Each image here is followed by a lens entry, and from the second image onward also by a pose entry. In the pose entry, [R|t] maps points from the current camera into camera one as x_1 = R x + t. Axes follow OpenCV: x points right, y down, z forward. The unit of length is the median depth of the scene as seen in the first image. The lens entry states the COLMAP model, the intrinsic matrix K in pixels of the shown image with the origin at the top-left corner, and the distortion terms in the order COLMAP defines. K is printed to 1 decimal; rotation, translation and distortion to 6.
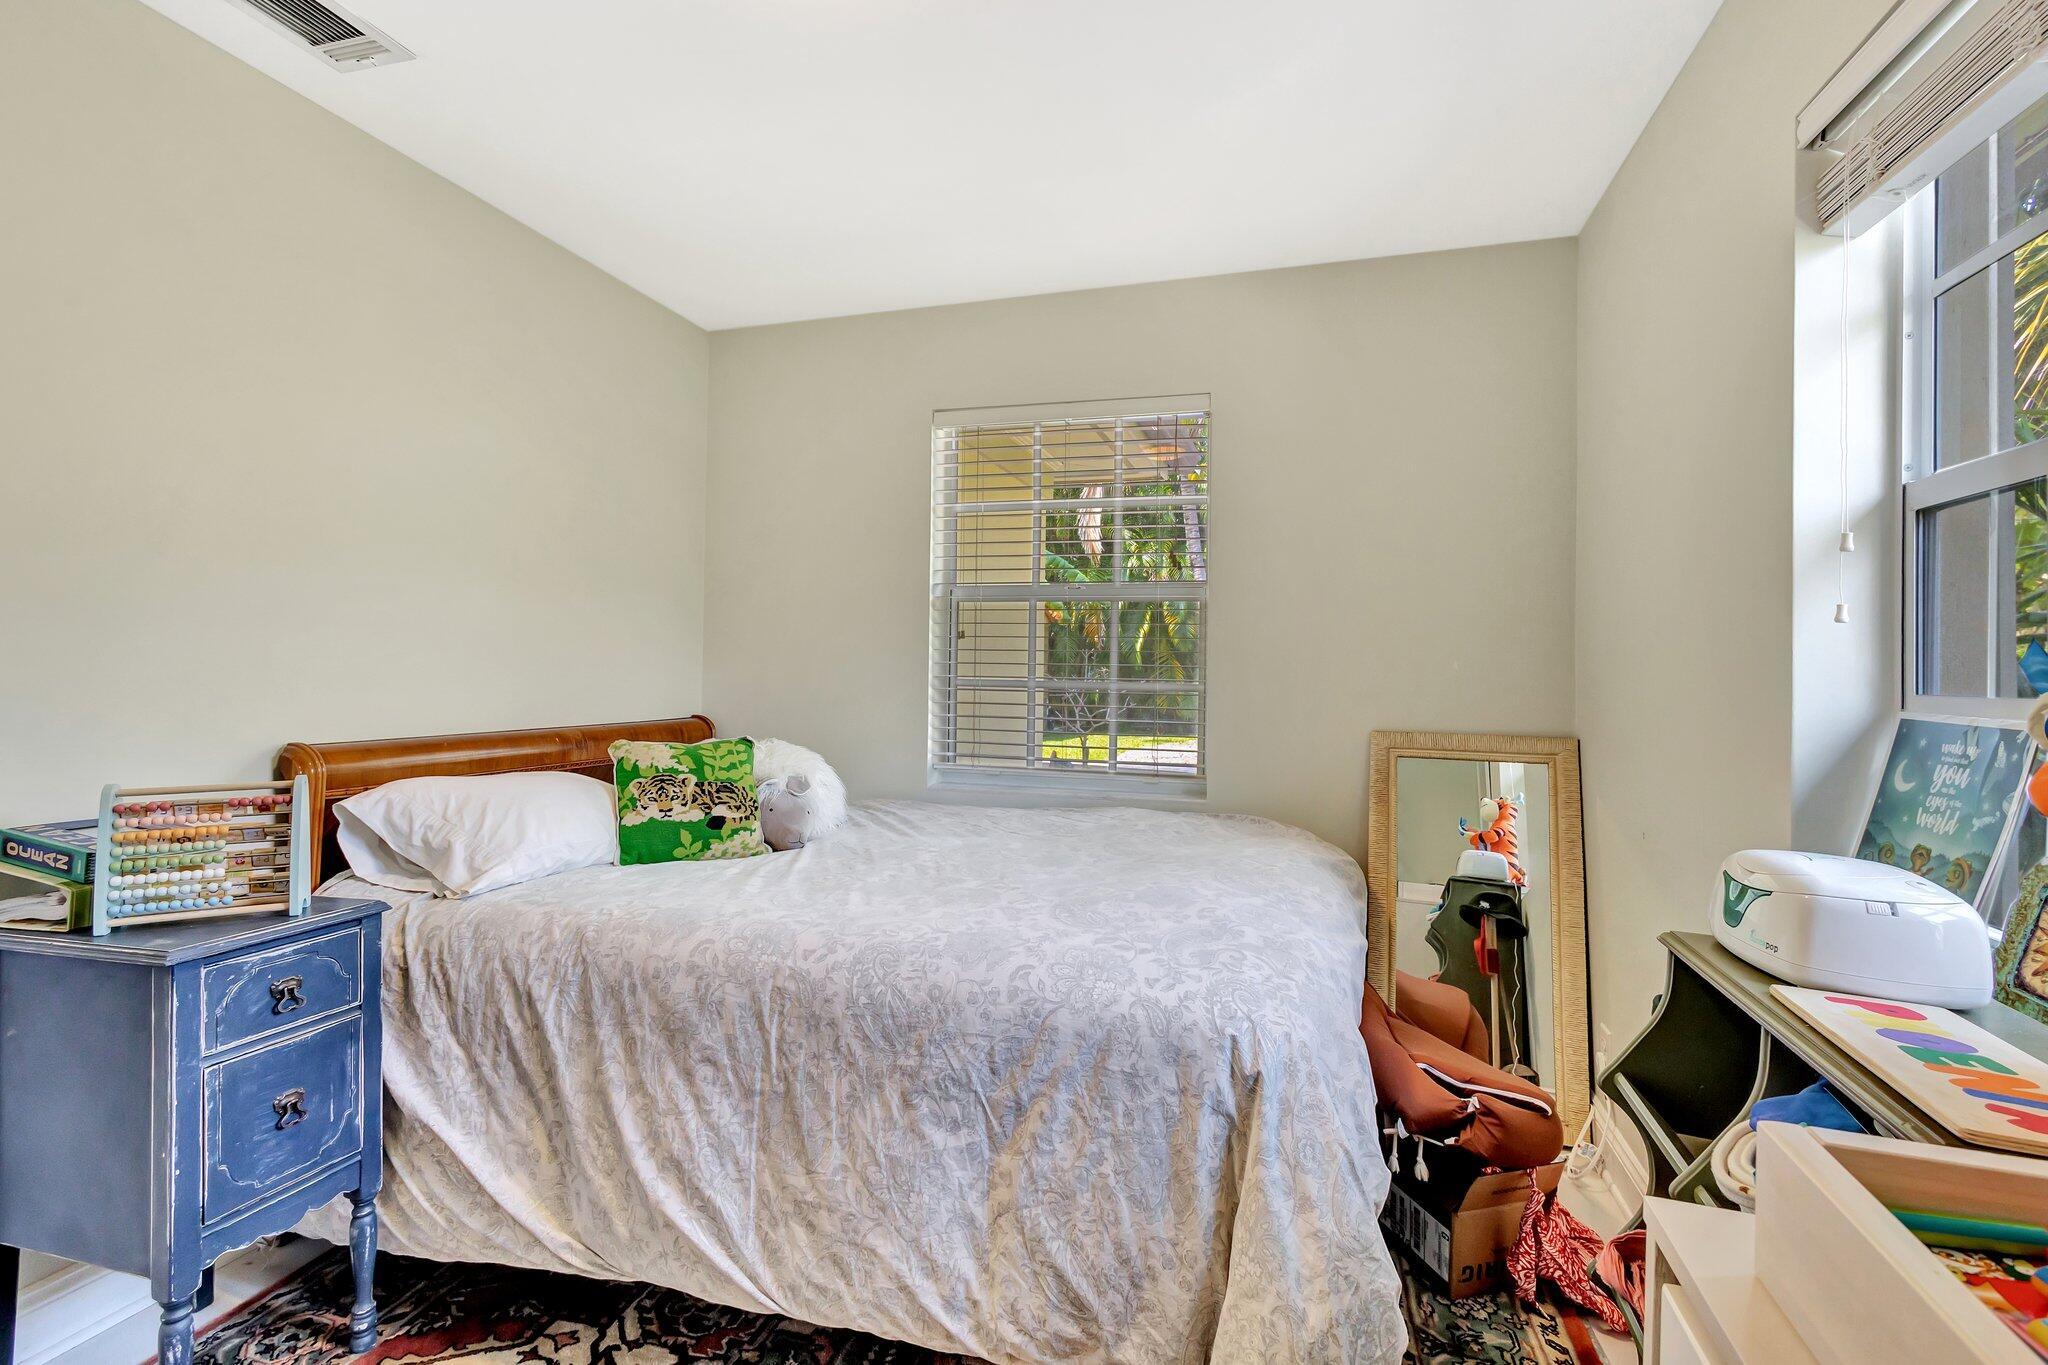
lens RADIAL K [[941.5, 0, 1032.6], [0, 941.5, 669.7], [0, 0, 1]] dist [0.011903, -0.000010]
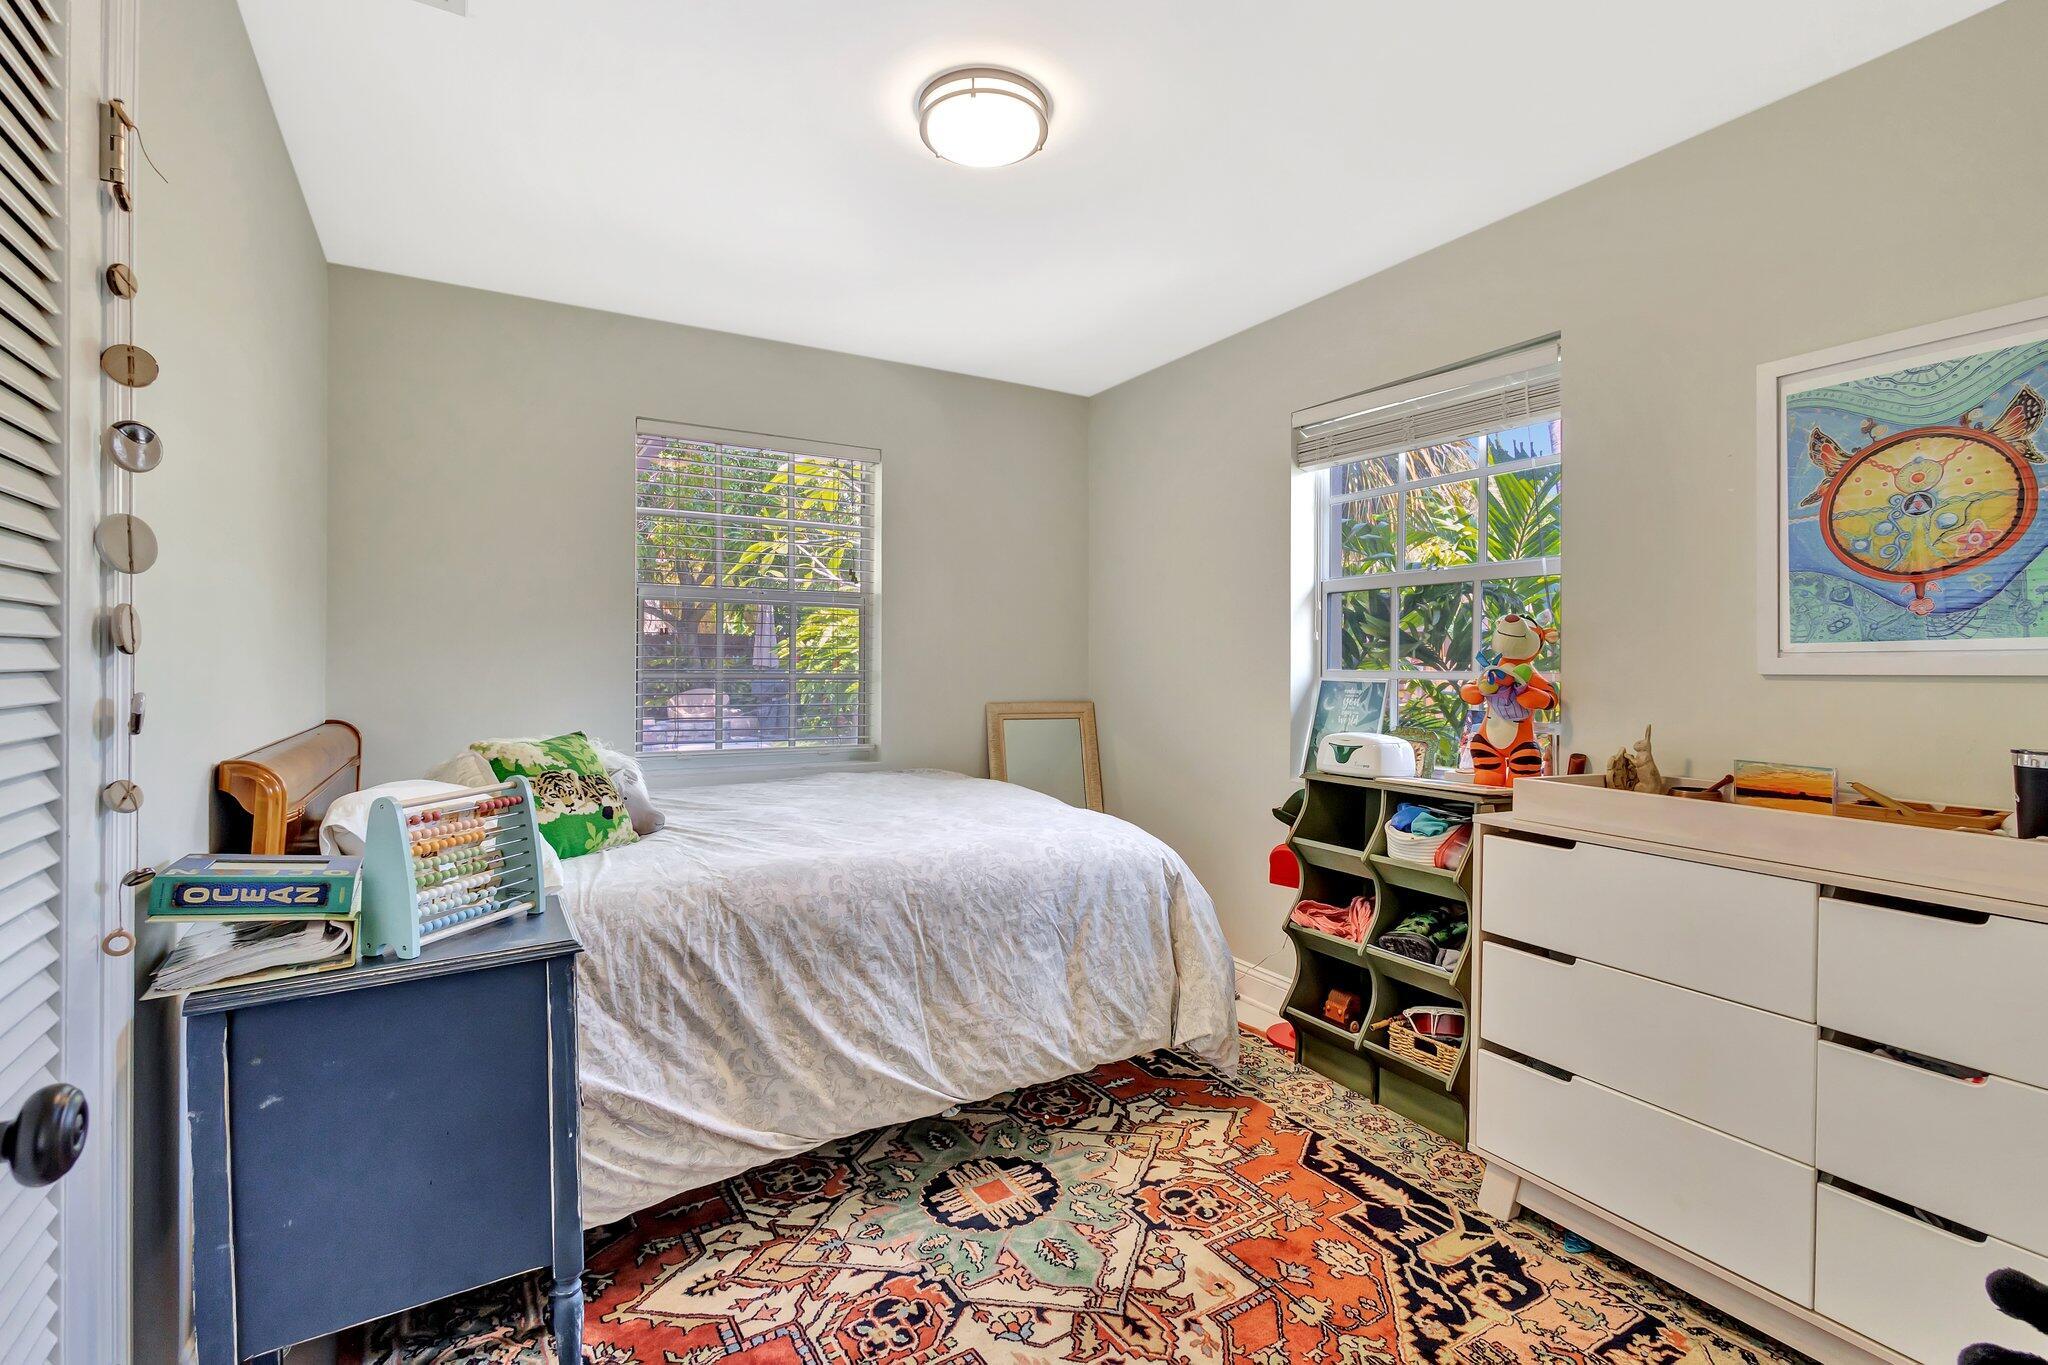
lens RADIAL K [[941.5, 0, 1026.0], [0, 941.5, 675.2], [0, 0, 1]] dist [0.011903, -0.000010]
pose [[0.685869, -0.018513, 0.727490, -1.174451], [0.005013, 0.999773, 0.020716, -0.012728], [-0.727708, -0.010561, 0.685806, -0.068006]]
